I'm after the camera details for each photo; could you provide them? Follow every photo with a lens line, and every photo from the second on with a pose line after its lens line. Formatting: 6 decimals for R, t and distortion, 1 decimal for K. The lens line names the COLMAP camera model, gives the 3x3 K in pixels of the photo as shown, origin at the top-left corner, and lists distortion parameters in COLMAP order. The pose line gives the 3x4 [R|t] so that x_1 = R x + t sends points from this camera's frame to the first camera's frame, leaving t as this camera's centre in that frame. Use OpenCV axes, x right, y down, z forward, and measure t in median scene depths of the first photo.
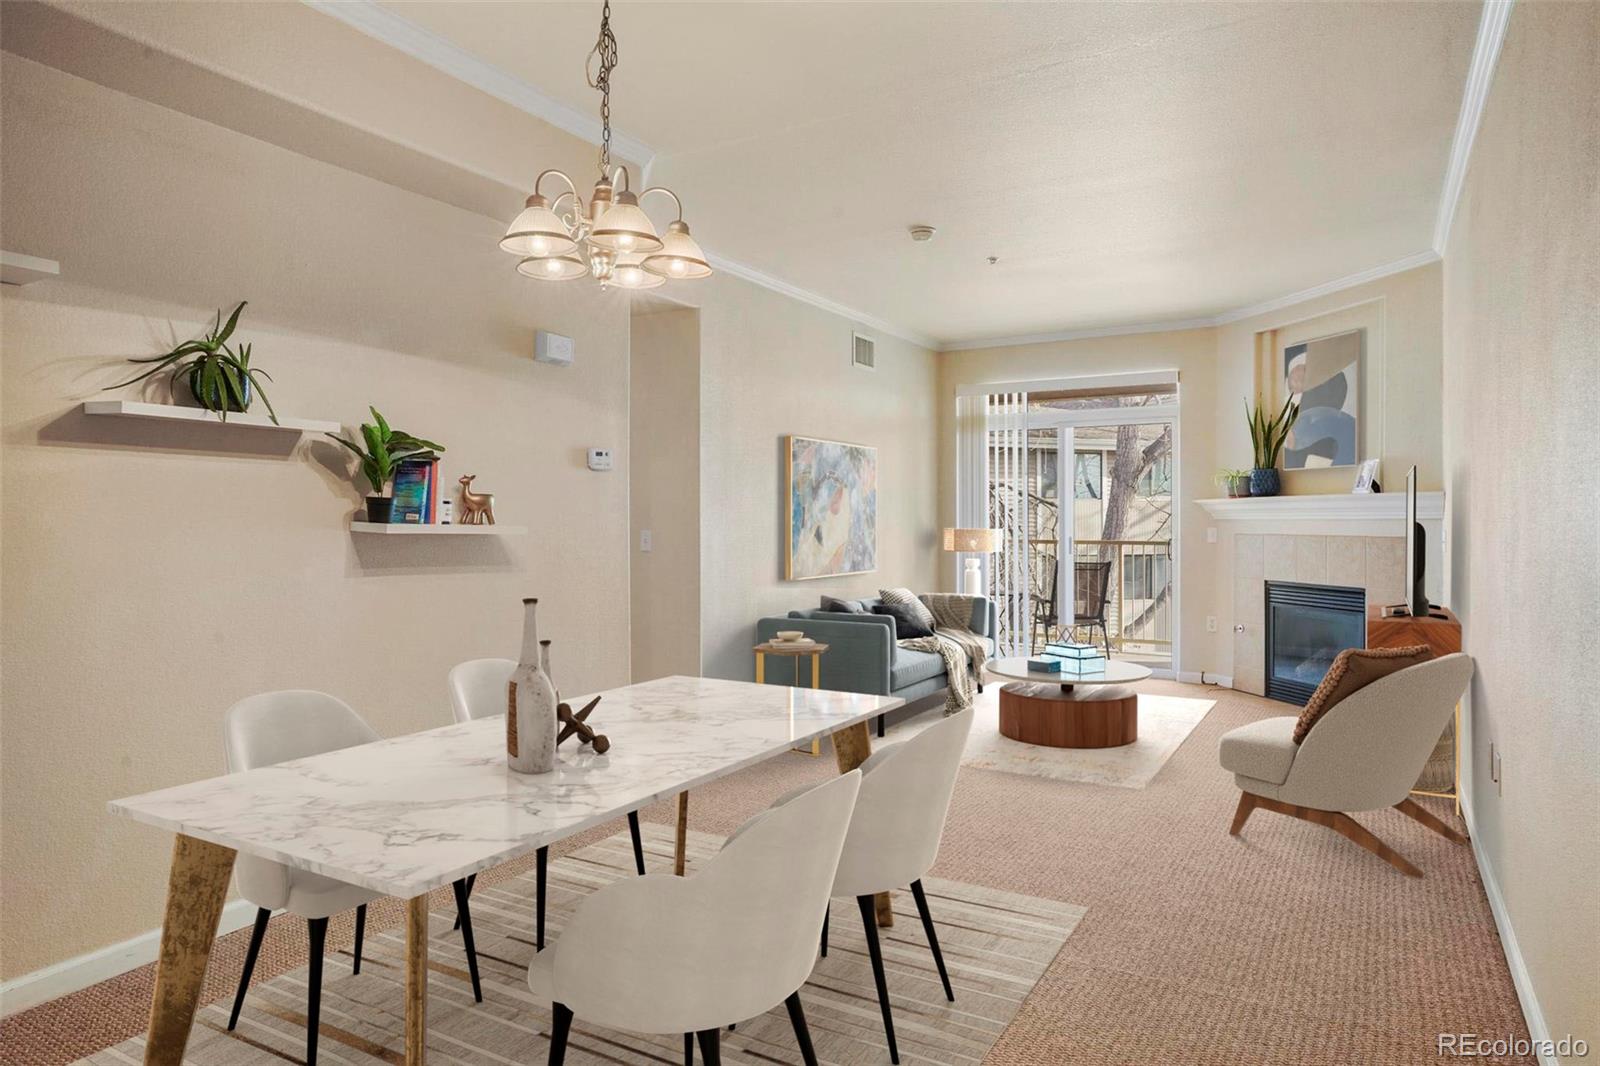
lens RADIAL K [[979.9, 0, 800.0], [0, 979.9, 533.0], [0, 0, 1]] dist [-0.000691, 0.000337]
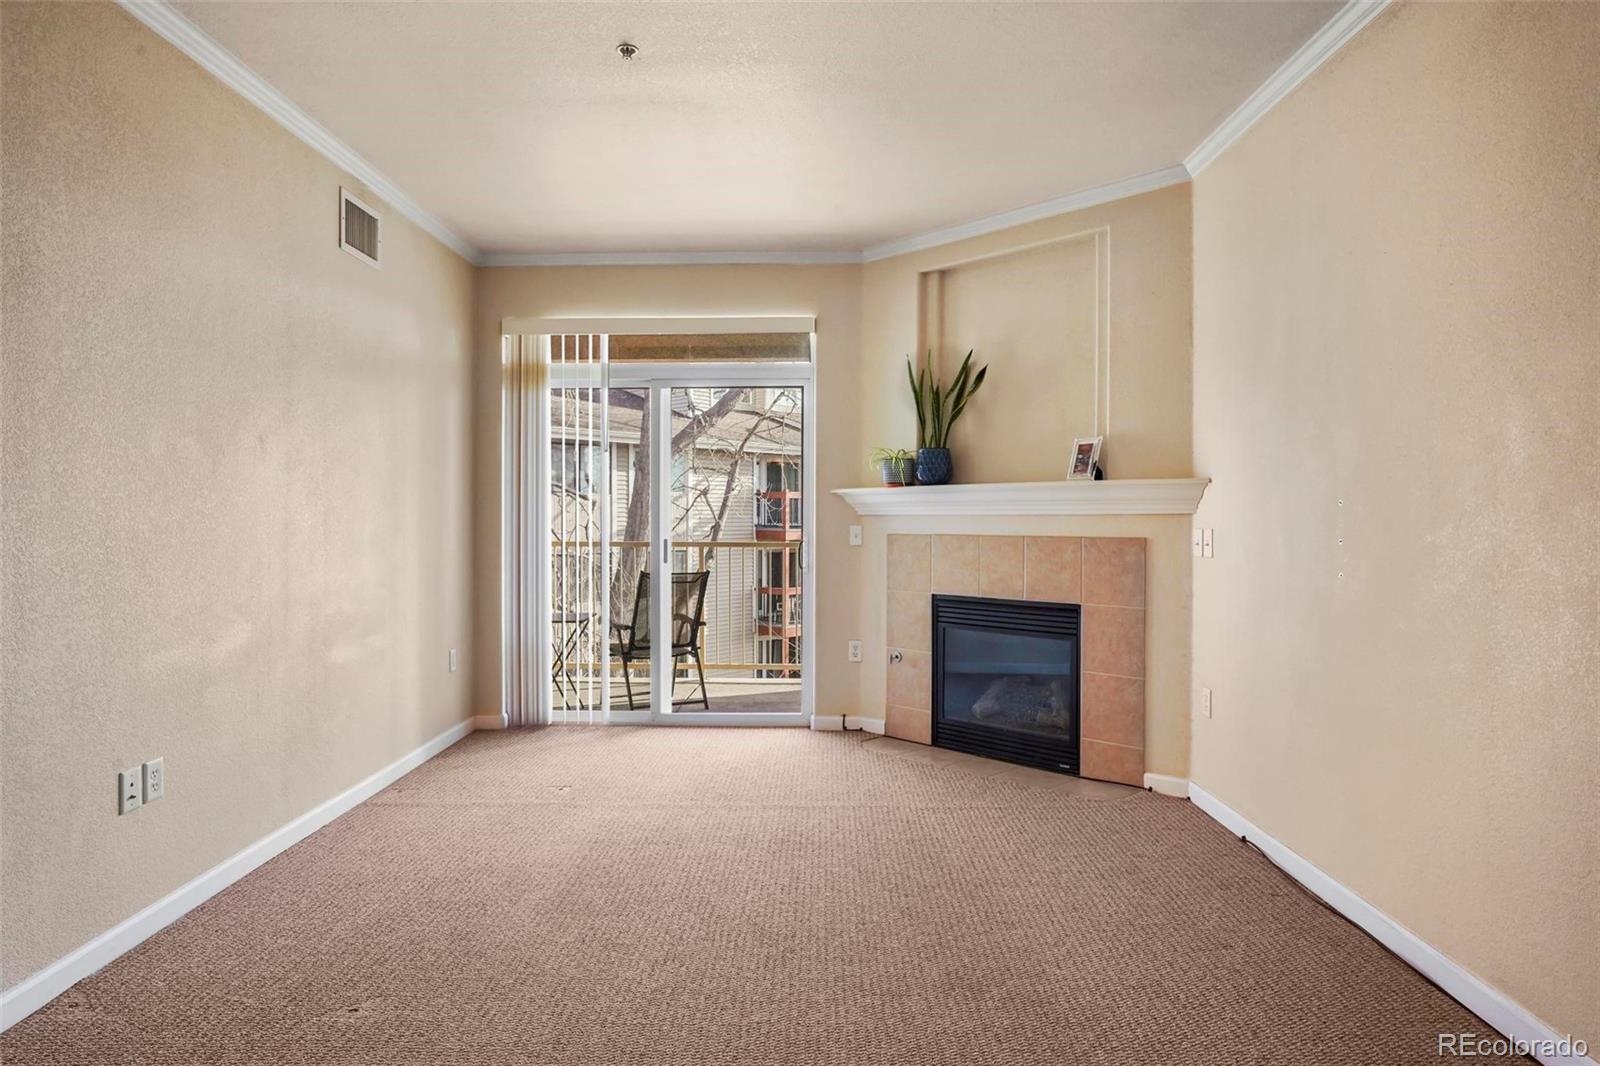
lens RADIAL K [[945.3, 0, 801.3], [0, 945.3, 514.9], [0, 0, 1]] dist [-0.002384, 0.000115]
pose [[0.863157, 0.007773, 0.504877, 0.008081], [0.002156, 0.999816, -0.019079, 0.000068], [-0.504932, 0.017557, 0.862981, 0.376220]]
